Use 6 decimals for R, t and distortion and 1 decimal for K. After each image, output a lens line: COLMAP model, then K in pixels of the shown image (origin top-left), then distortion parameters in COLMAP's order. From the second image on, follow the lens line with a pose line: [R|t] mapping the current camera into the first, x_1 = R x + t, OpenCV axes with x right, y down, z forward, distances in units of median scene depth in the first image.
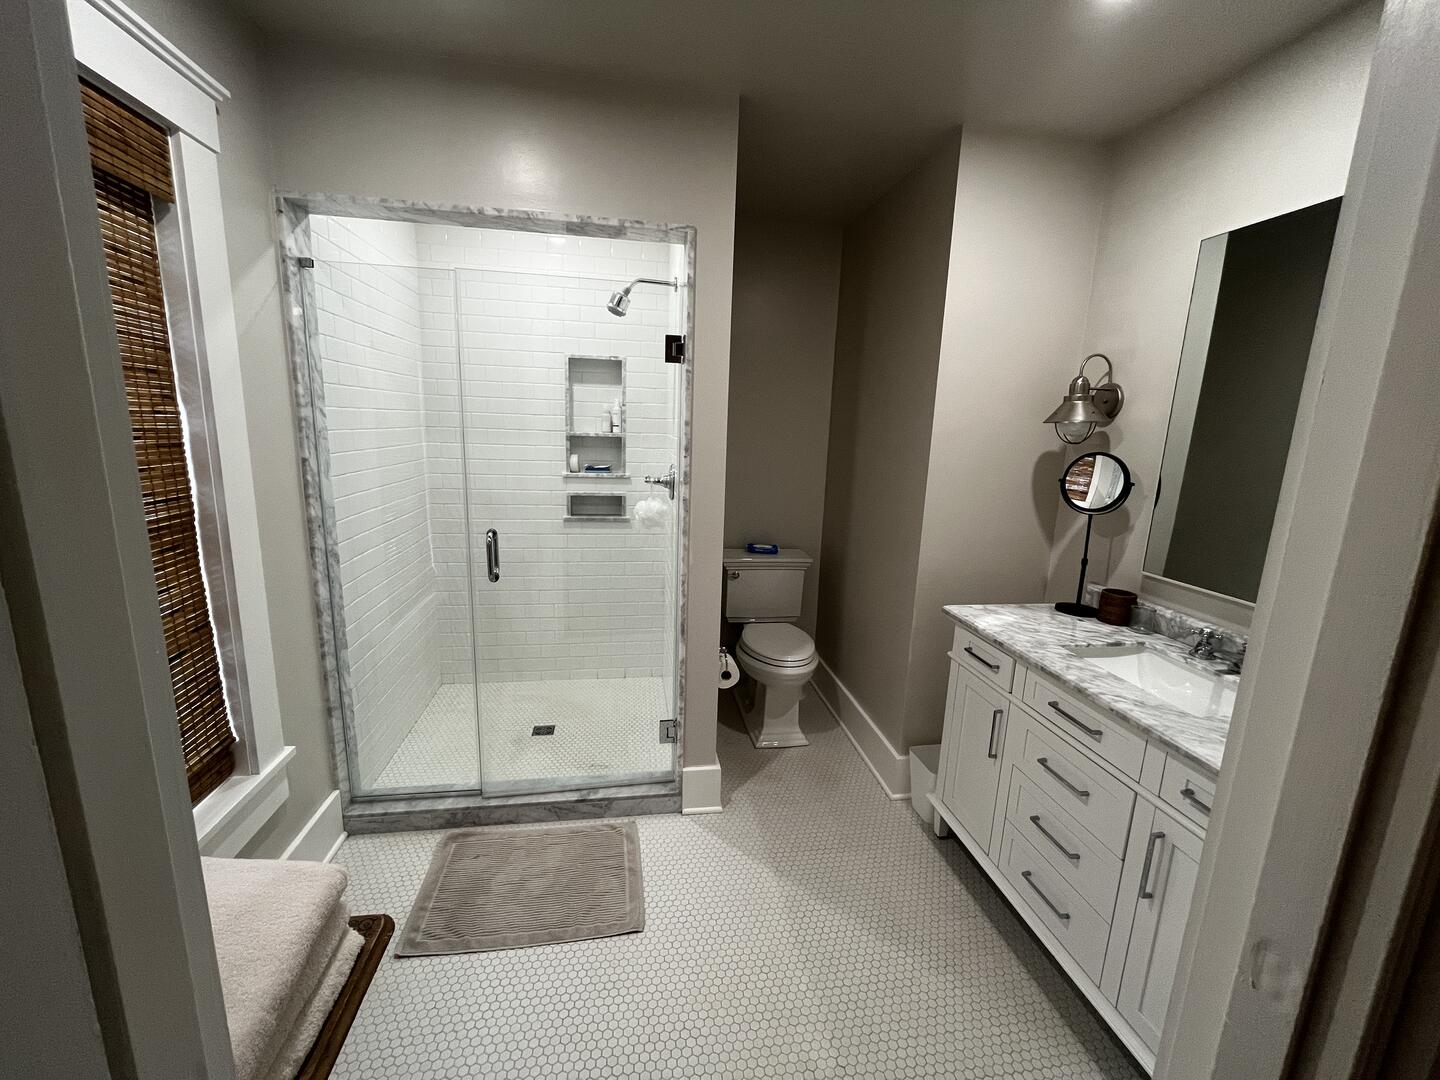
lens RADIAL K [[587.9, 0, 720.0], [0, 587.9, 540.0], [0, 0, 1]] dist [-0.007248, 0.000311]
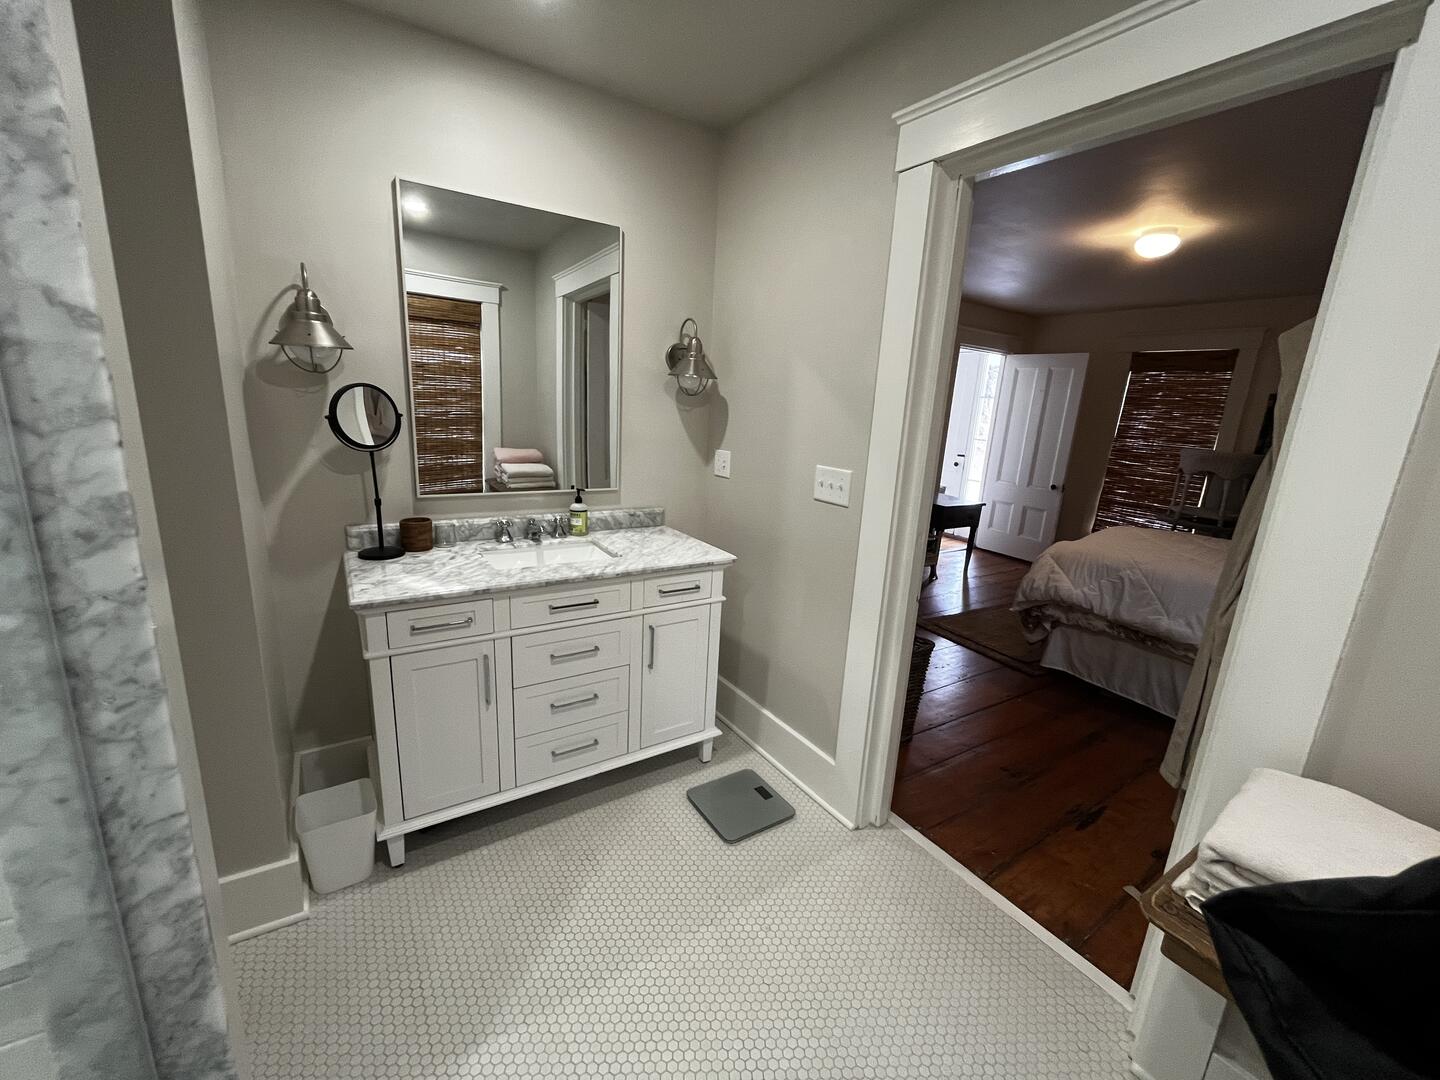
lens RADIAL K [[587.9, 0, 720.0], [0, 587.9, 540.0], [0, 0, 1]] dist [-0.007248, 0.000311]
pose [[-0.406102, -0.265690, 0.874351, -0.492113], [0.107070, 0.936377, 0.334267, -0.179710], [-0.907534, 0.229364, -0.351817, 0.938835]]
